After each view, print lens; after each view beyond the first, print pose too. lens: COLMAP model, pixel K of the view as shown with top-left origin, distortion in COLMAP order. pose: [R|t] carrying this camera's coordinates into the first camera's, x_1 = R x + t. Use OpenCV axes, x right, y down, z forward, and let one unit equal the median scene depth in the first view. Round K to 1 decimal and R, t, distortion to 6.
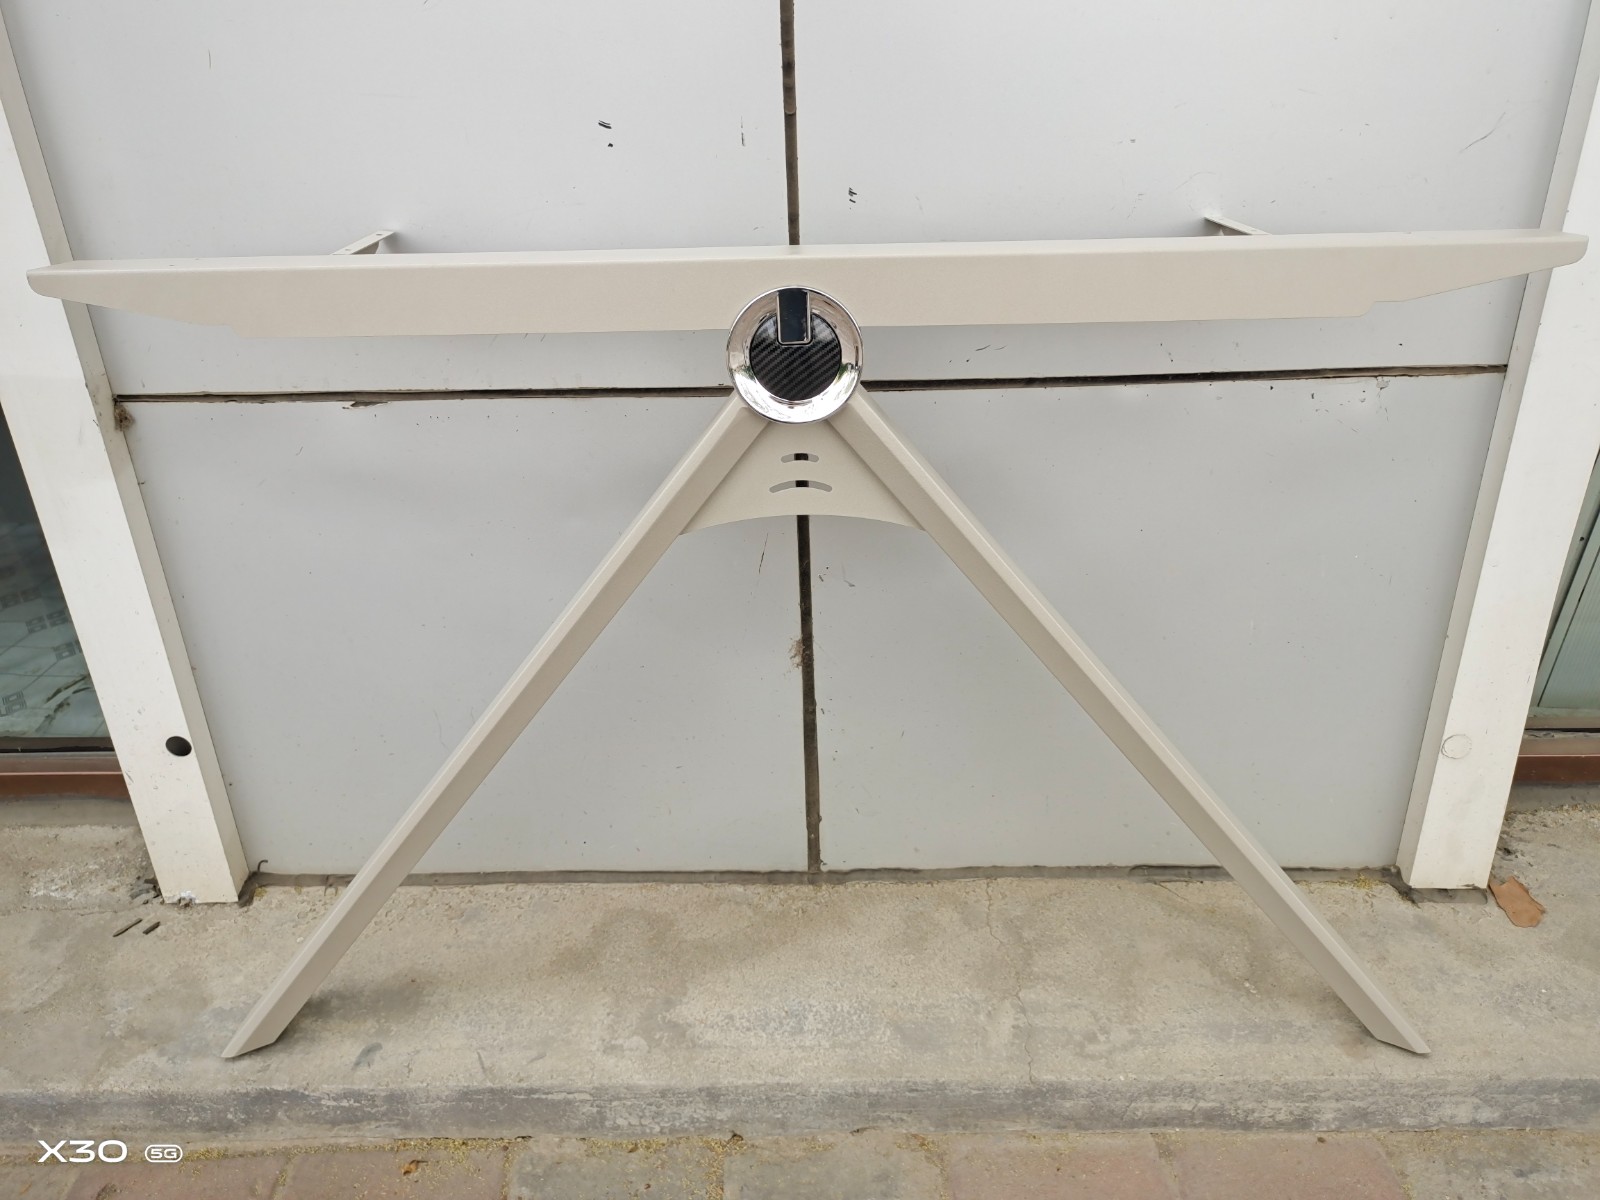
lens RADIAL K [[1111.5, 0, 811.6], [0, 1111.5, 579.1], [0, 0, 1]] dist [0.032580, -0.014067]
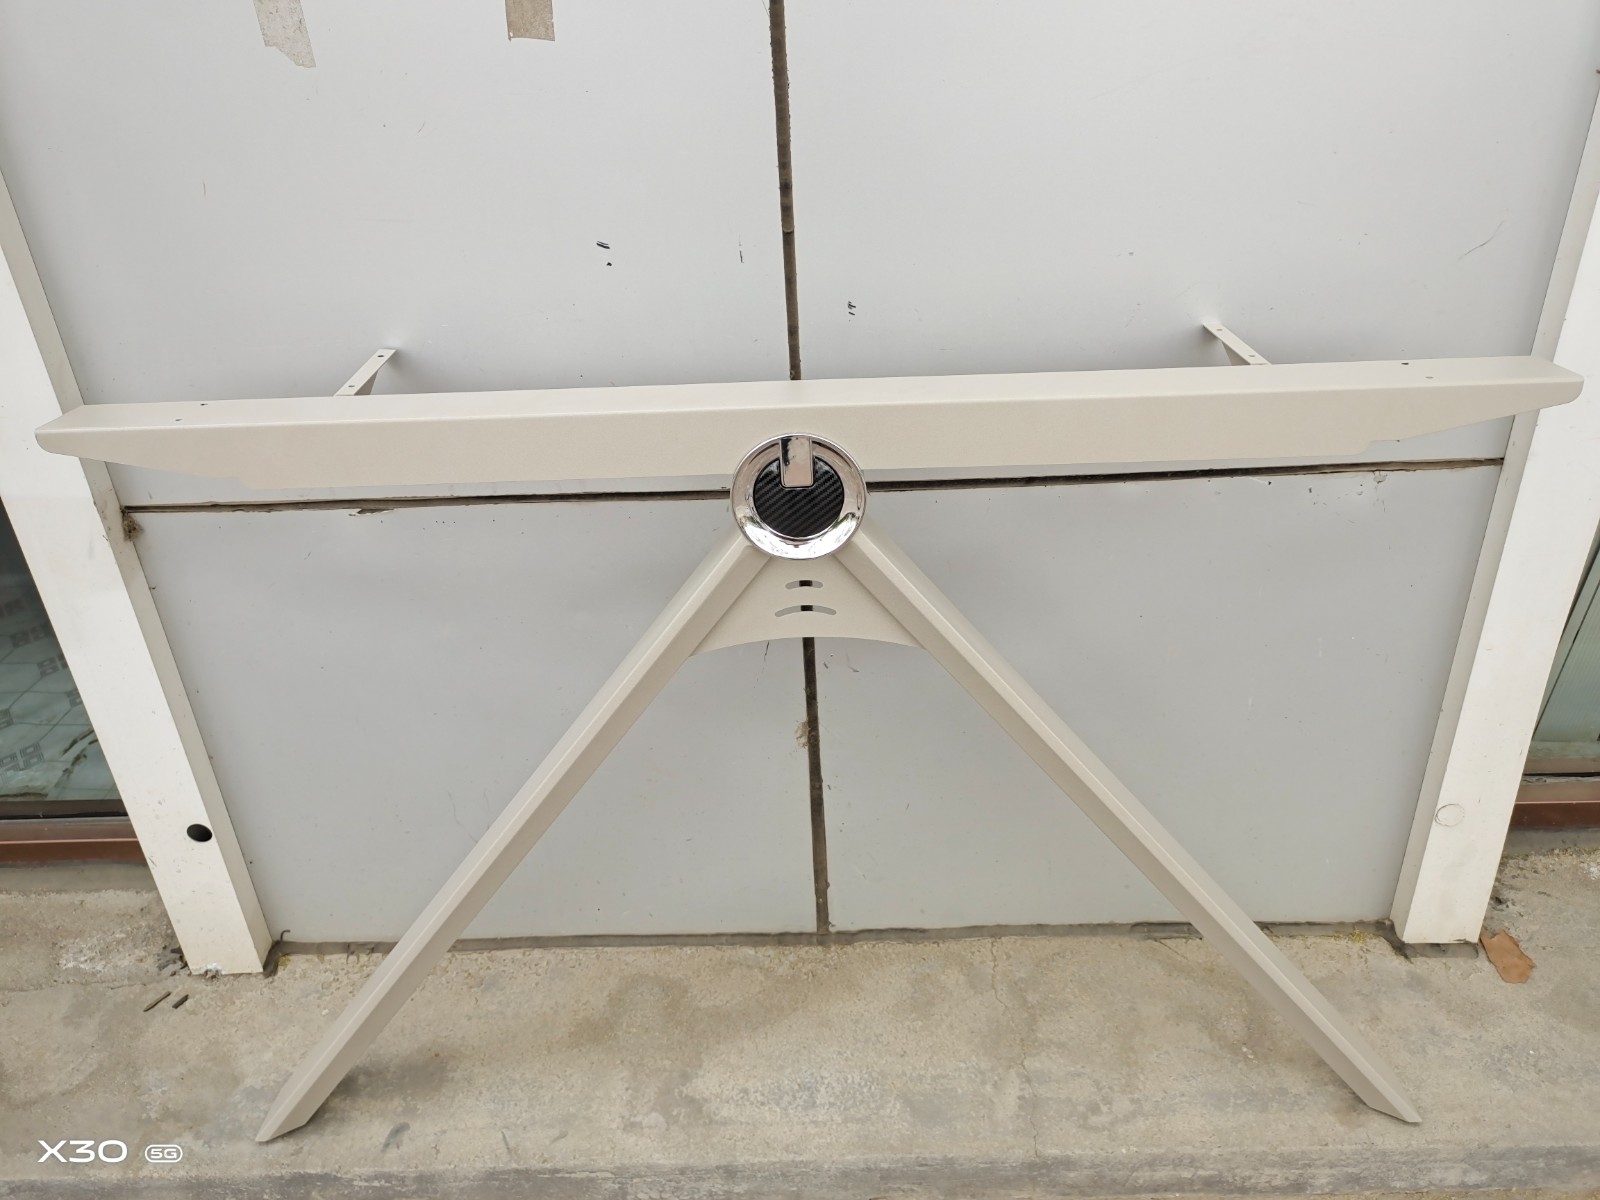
lens RADIAL K [[1111.5, 0, 811.3], [0, 1111.5, 570.6], [0, 0, 1]] dist [0.032580, -0.014067]
pose [[0.999857, -0.016915, 0.000077, -0.003210], [0.016888, 0.998516, 0.051769, -0.137999], [-0.000952, -0.051760, 0.998659, -0.008919]]
